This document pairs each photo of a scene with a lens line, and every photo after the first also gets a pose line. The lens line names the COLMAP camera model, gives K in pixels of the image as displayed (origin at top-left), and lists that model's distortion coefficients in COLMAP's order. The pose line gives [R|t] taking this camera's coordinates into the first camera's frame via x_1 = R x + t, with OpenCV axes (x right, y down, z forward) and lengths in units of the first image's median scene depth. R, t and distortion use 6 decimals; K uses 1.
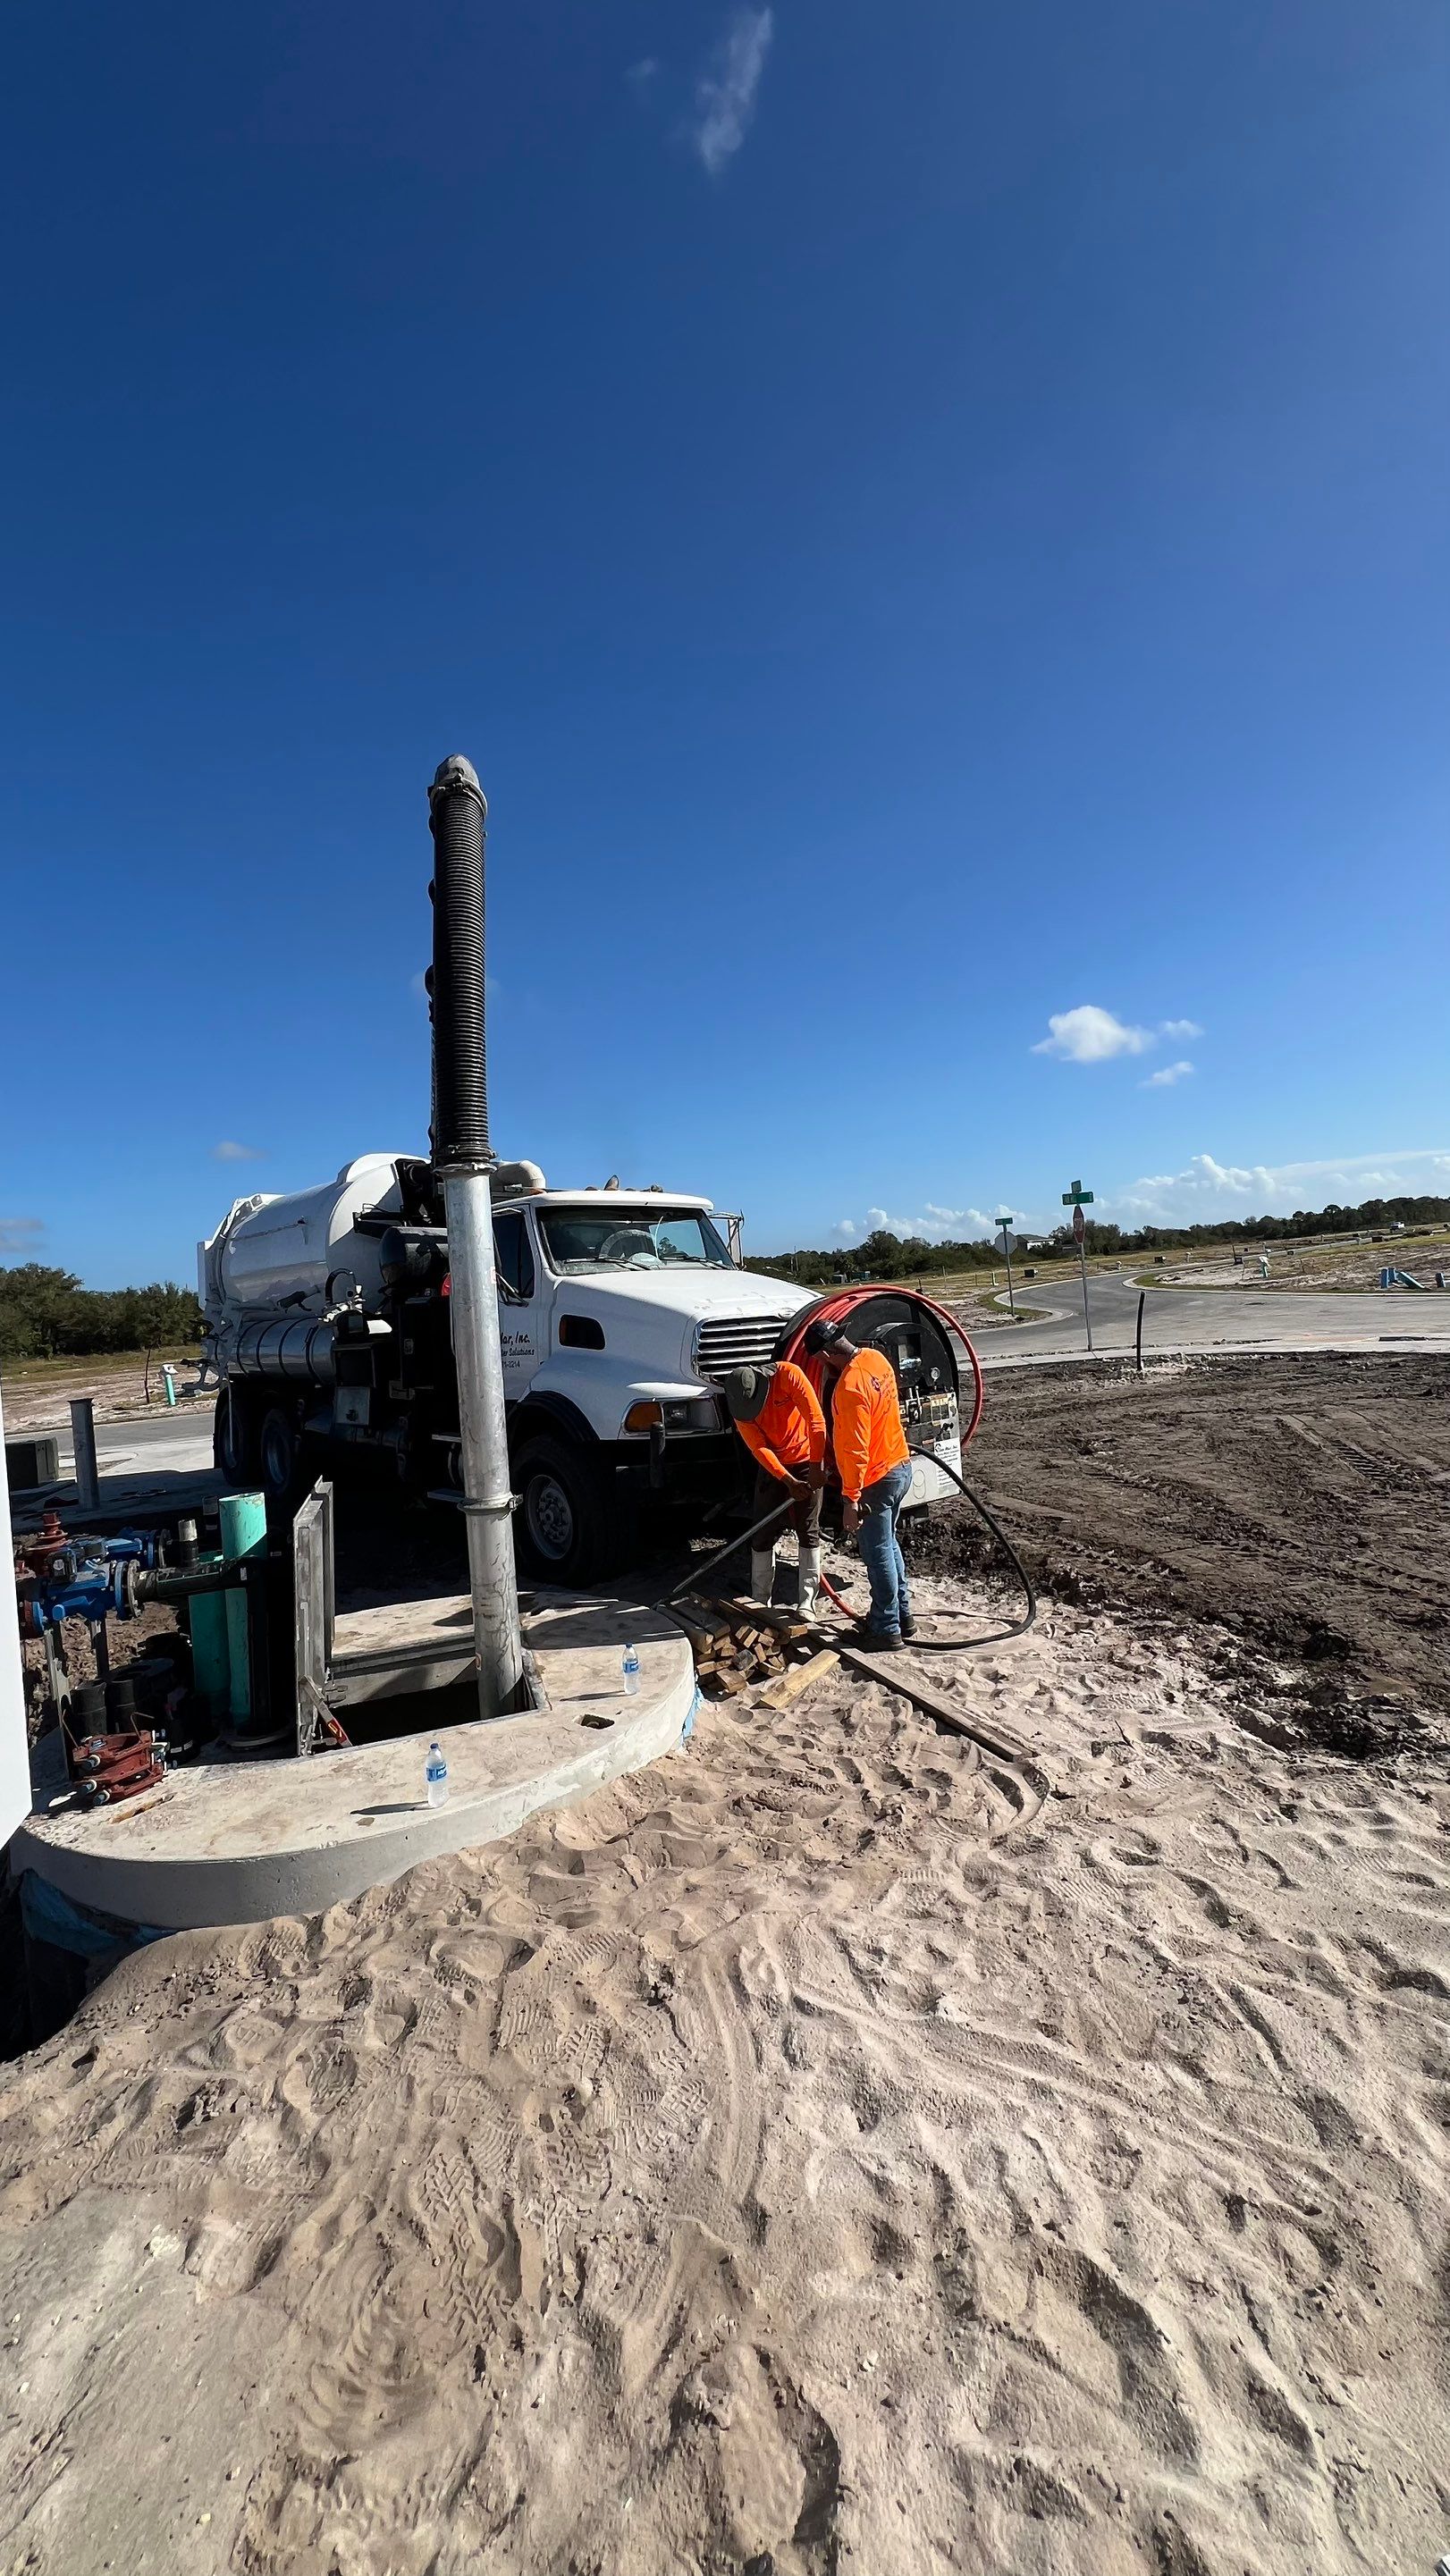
lens RADIAL K [[1027.0, 0, 732.9], [0, 1027.0, 1281.1], [0, 0, 1]] dist [-0.001322, 0.000065]
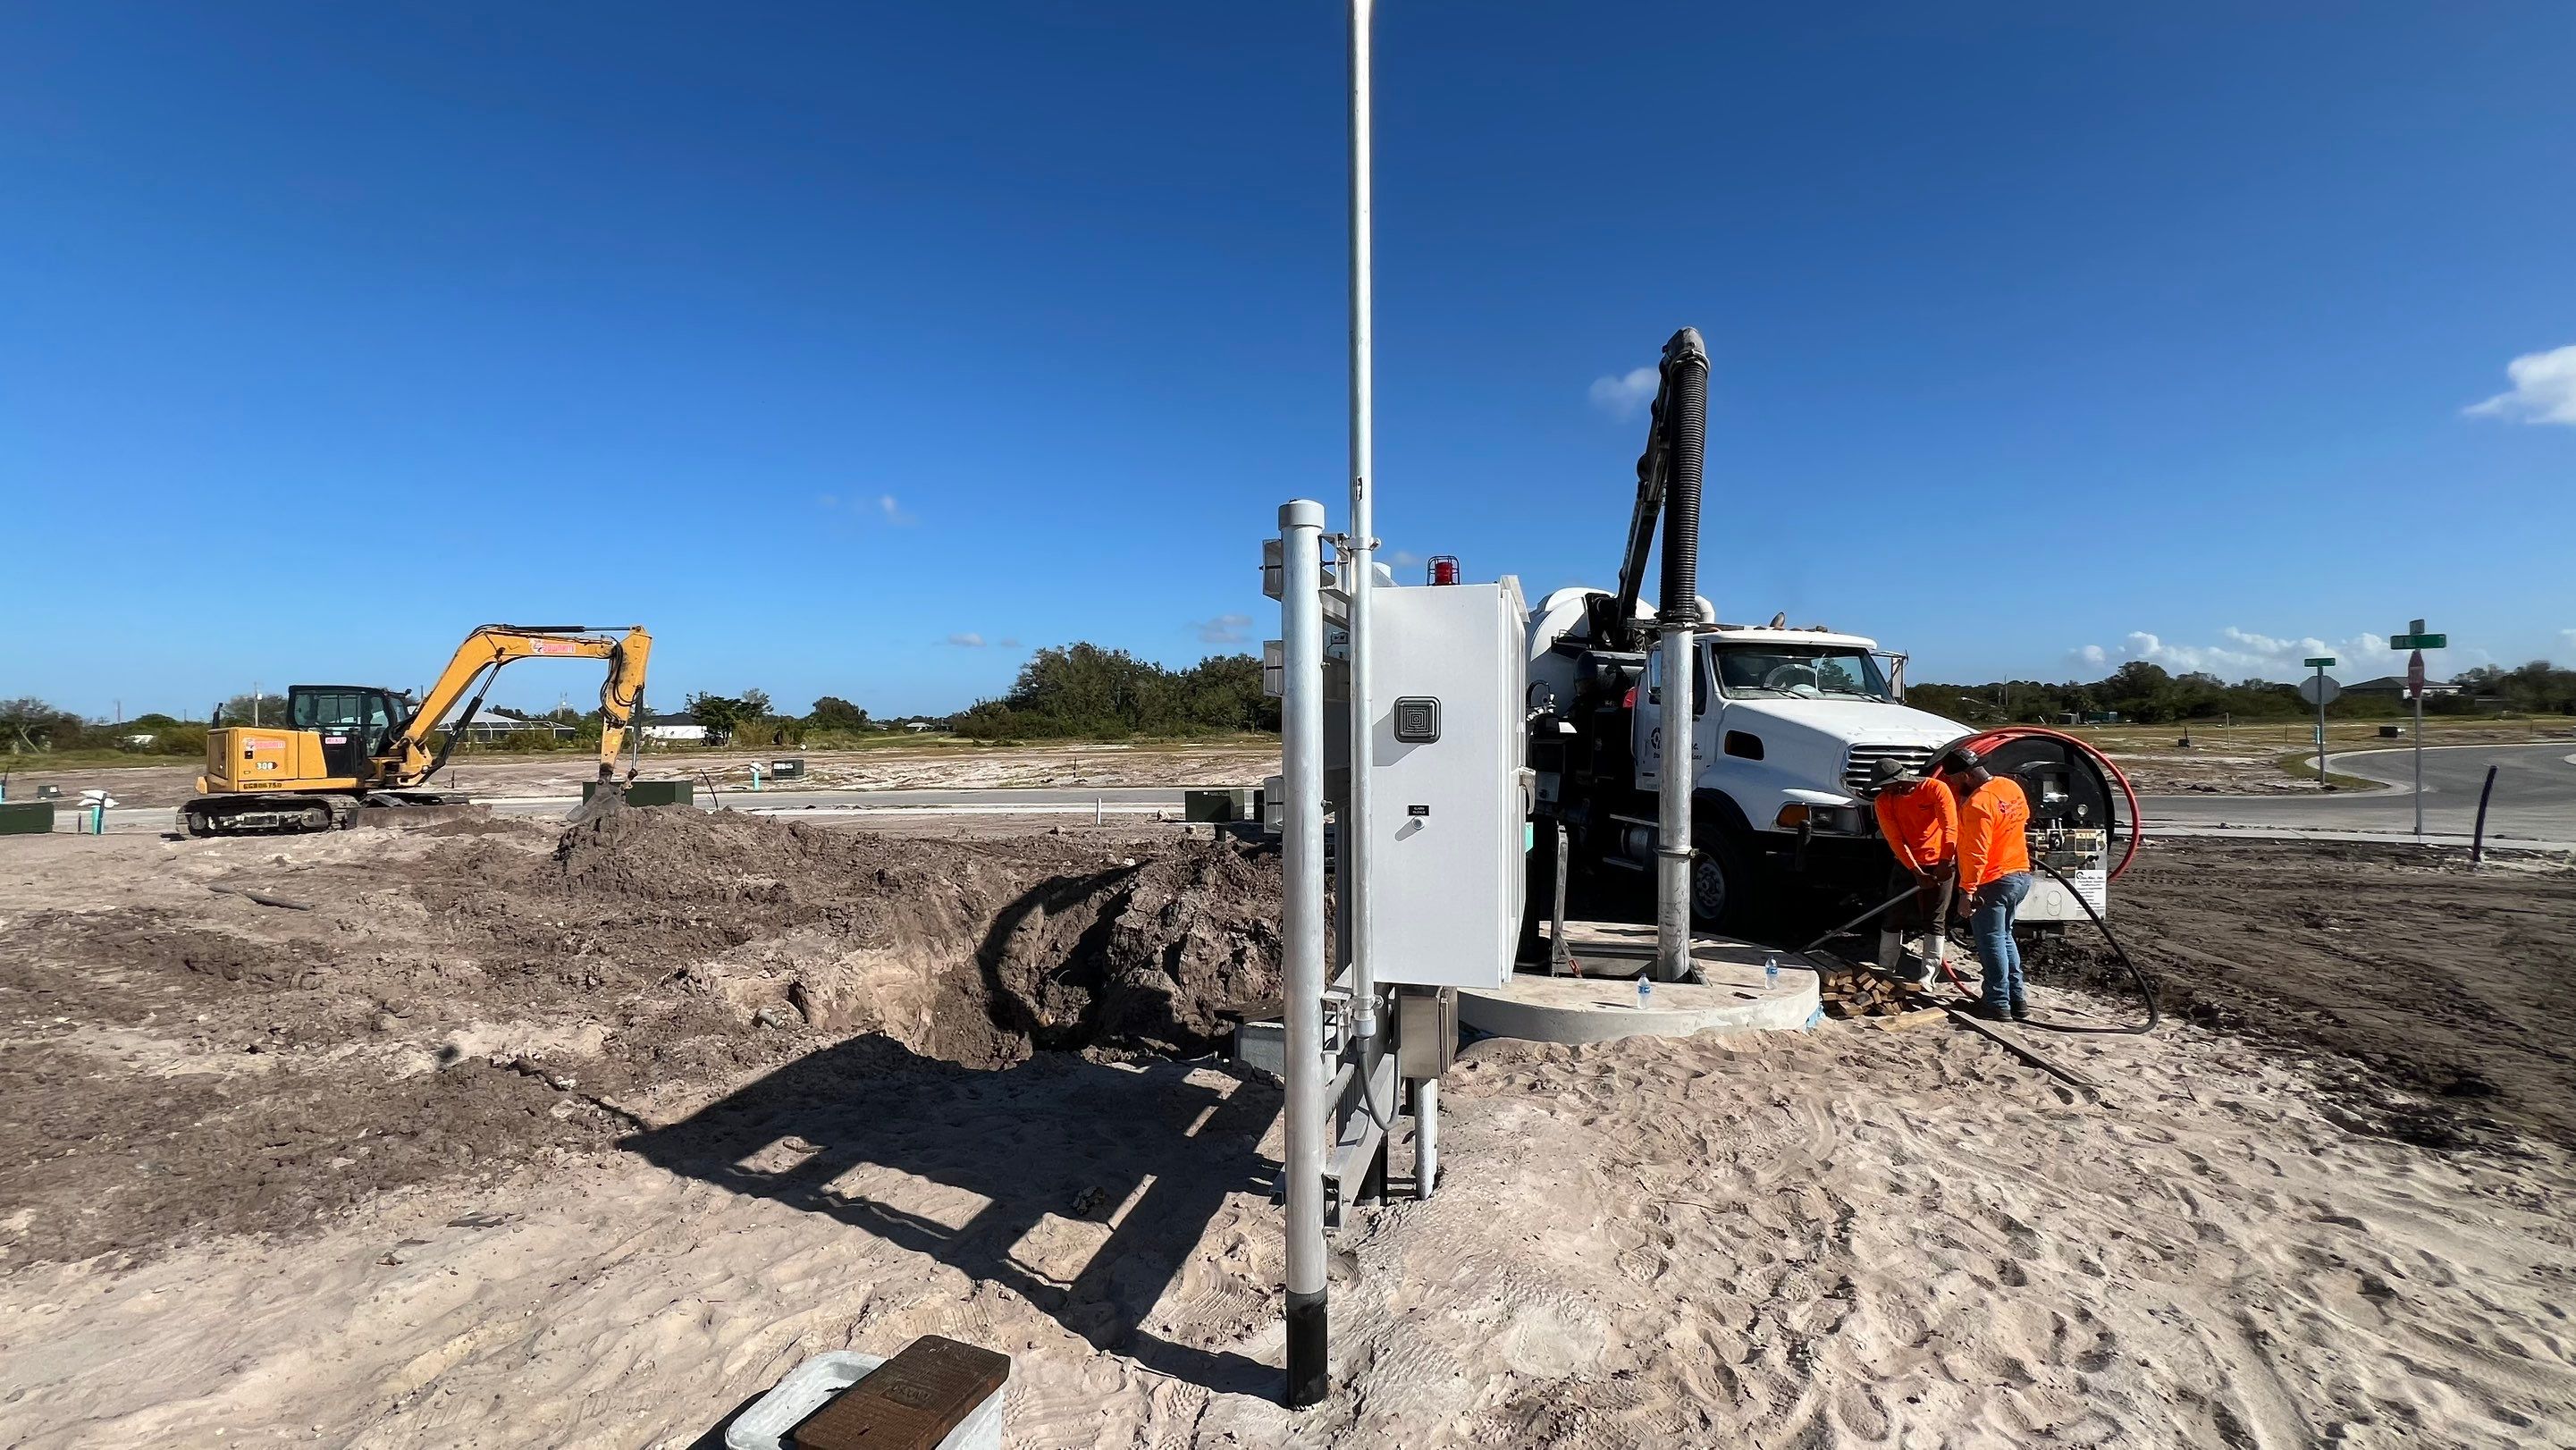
lens RADIAL K [[1027.0, 0, 1286.7], [0, 1027.0, 717.9], [0, 0, 1]] dist [-0.001322, 0.000065]
pose [[0.850216, 0.078929, -0.520483, 0.029768], [-0.064444, 0.996865, 0.045900, -0.005401], [0.522474, -0.005483, 0.852638, -0.390069]]
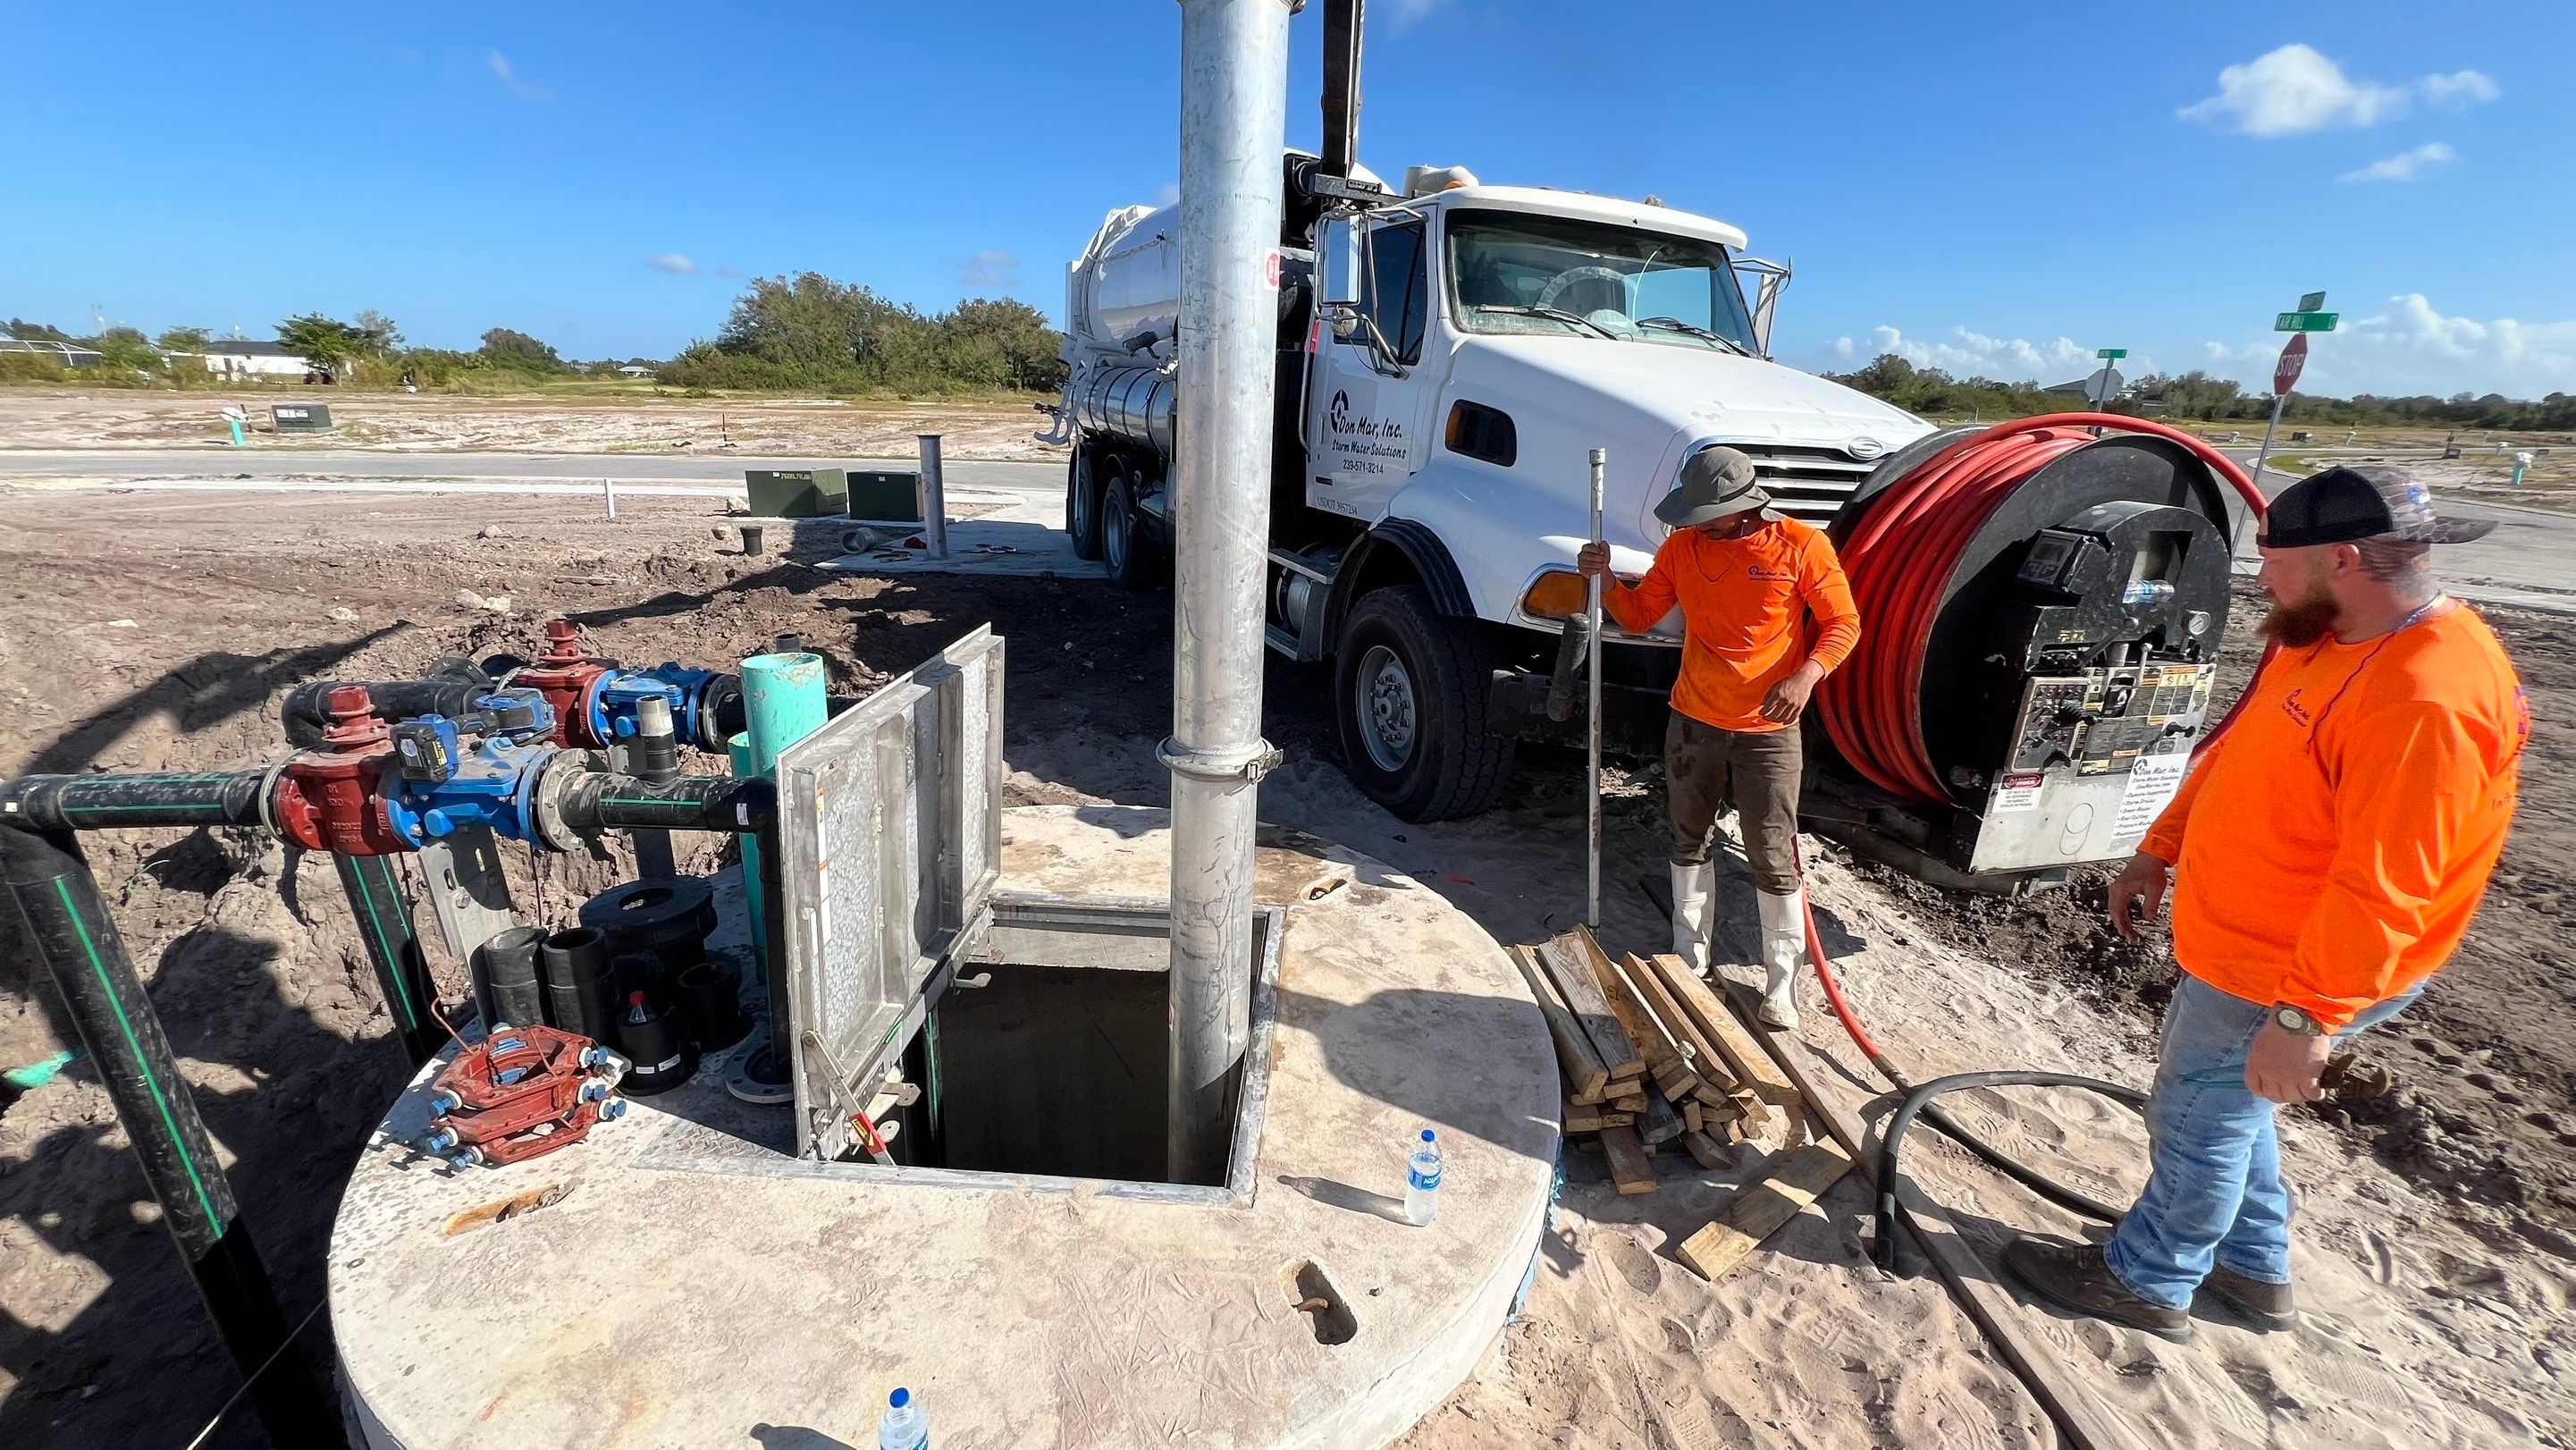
lens RADIAL K [[1034.1, 0, 1288.0], [0, 1034.1, 725.0], [0, 0, 1]] dist [-0.002889, 0.000381]
pose [[0.931839, 0.216297, -0.291362, -0.040932], [-0.110501, 0.933940, 0.339920, 0.017631], [0.345638, -0.284555, 0.894183, 0.387658]]
